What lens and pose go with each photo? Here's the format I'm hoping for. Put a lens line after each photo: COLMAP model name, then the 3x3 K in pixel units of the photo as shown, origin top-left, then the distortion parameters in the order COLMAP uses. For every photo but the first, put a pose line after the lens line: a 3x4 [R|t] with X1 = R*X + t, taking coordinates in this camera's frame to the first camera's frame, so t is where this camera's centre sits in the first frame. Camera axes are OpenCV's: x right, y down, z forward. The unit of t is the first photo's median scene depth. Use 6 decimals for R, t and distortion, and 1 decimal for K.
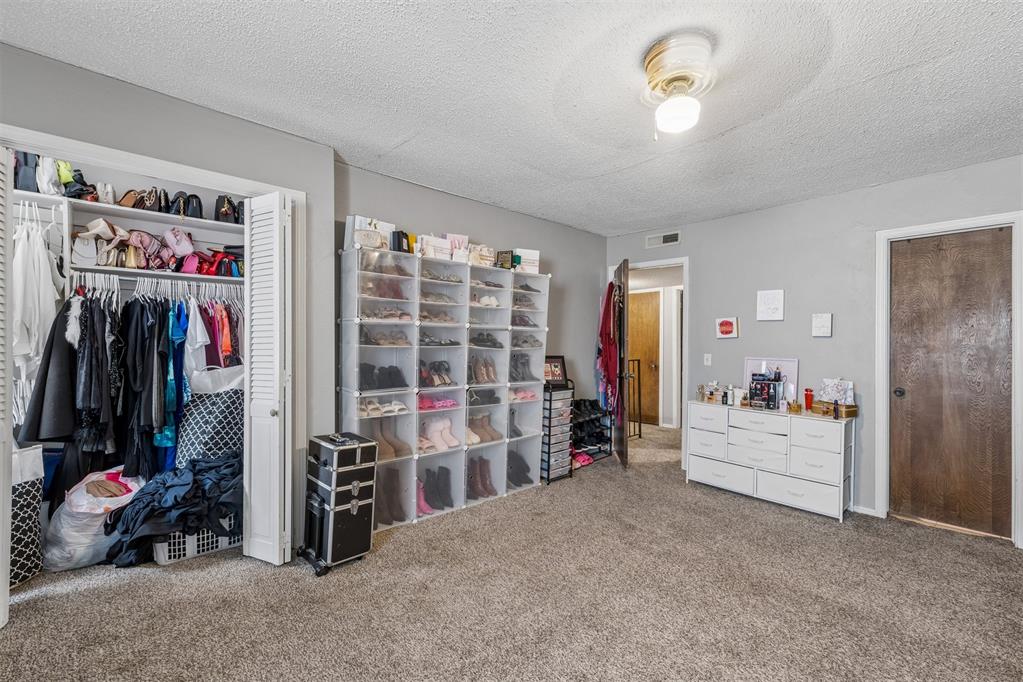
lens RADIAL K [[434.9, 0, 515.1], [0, 434.9, 343.4], [0, 0, 1]] dist [-0.000289, 0.000124]
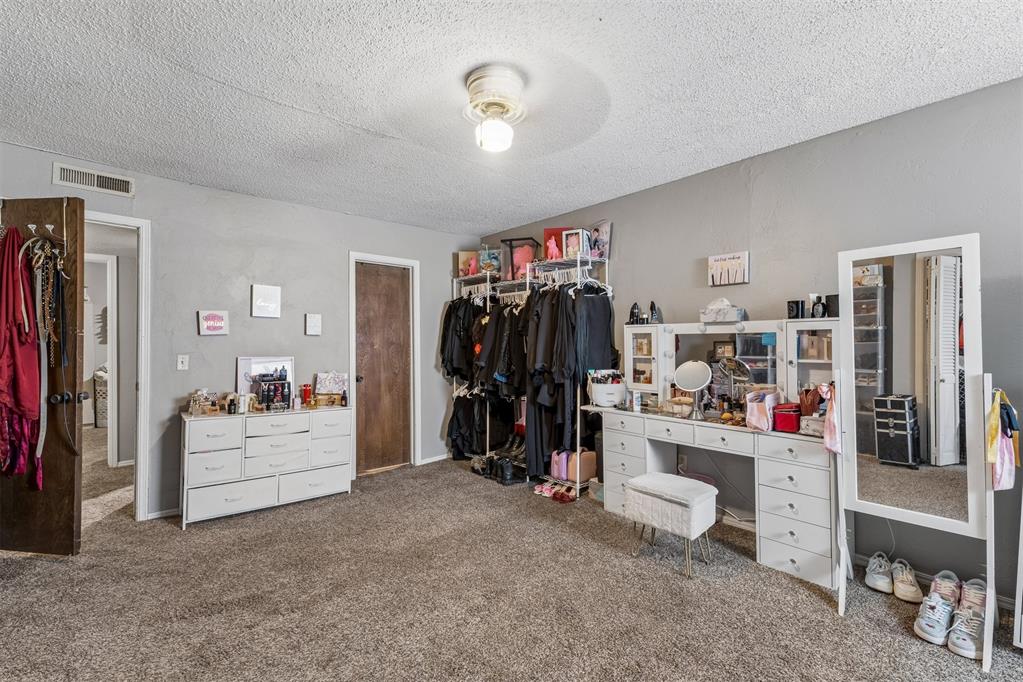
lens RADIAL K [[434.9, 0, 515.2], [0, 434.9, 340.6], [0, 0, 1]] dist [-0.000289, 0.000124]
pose [[0.021832, -0.002785, 0.999758, -0.403295], [-0.002962, 0.999992, 0.002850, -0.007042], [-0.999757, -0.003024, 0.021824, 0.504465]]
